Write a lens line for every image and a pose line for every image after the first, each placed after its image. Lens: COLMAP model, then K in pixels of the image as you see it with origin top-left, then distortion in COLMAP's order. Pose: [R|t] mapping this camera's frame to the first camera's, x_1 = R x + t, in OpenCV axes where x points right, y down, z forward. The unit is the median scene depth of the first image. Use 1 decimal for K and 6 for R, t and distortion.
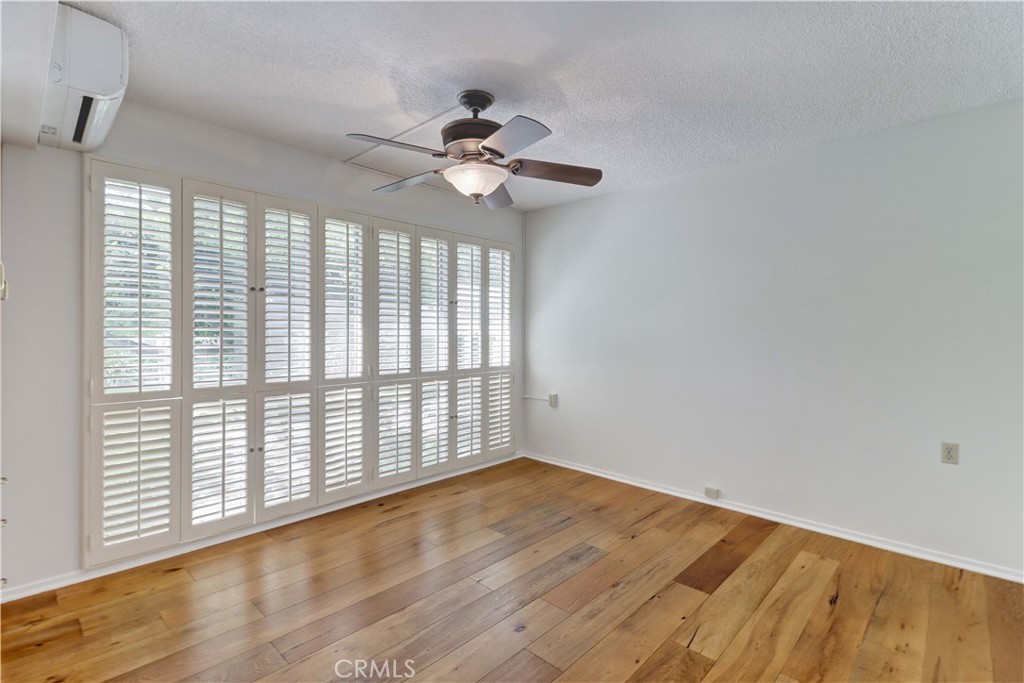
lens RADIAL K [[472.6, 0, 513.6], [0, 472.6, 333.8], [0, 0, 1]] dist [0.015400, -0.013337]
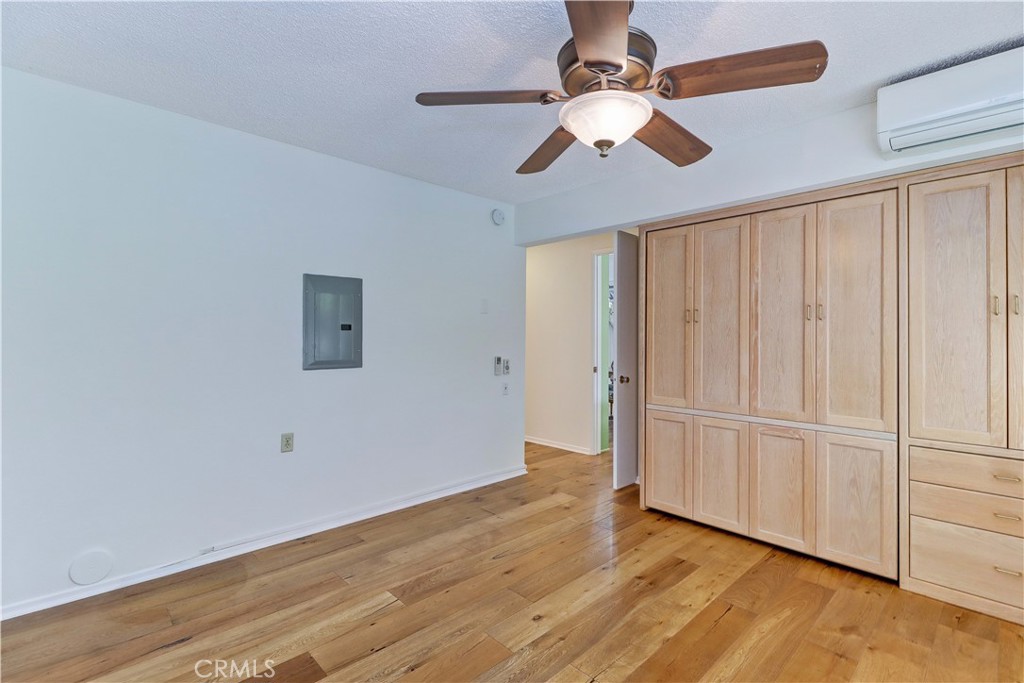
lens RADIAL K [[472.6, 0, 513.6], [0, 472.6, 333.8], [0, 0, 1]] dist [0.015400, -0.013337]
pose [[-0.998816, -0.011217, 0.047345, 0.013678], [-0.011719, 0.999878, -0.010343, -0.002503], [-0.047224, -0.010886, -0.998825, 1.235463]]
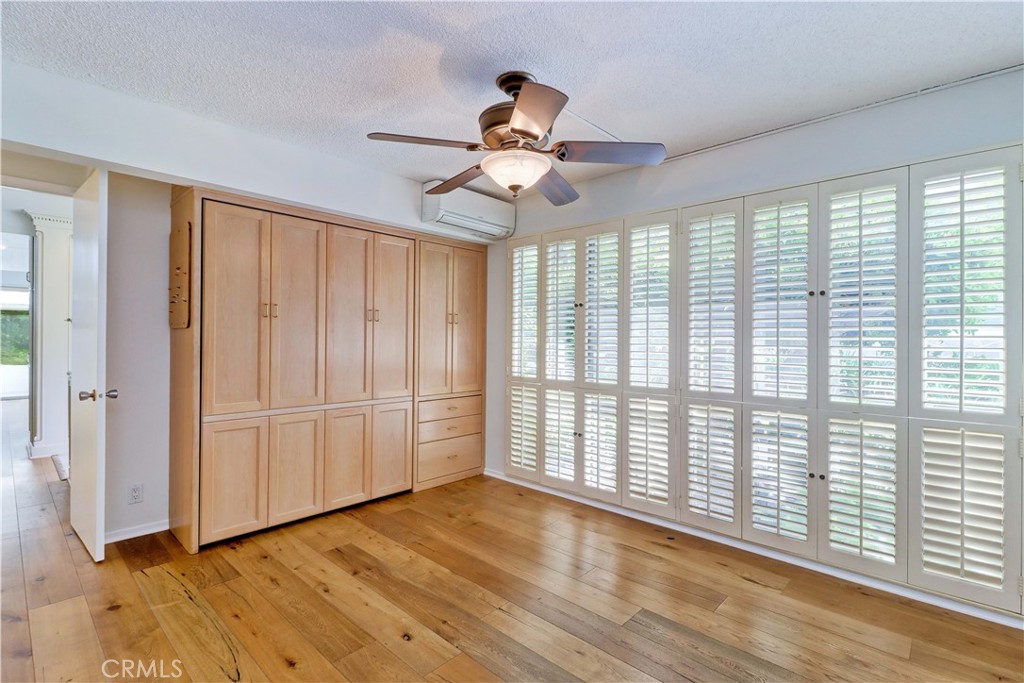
lens RADIAL K [[486.8, 0, 504.8], [0, 486.8, 341.2], [0, 0, 1]] dist [0.082714, -0.041121]
pose [[-0.002851, 0.001168, -0.999995, 0.642774], [-0.008816, 0.999960, 0.001193, 0.000156], [0.999957, 0.008819, -0.002840, 0.705055]]
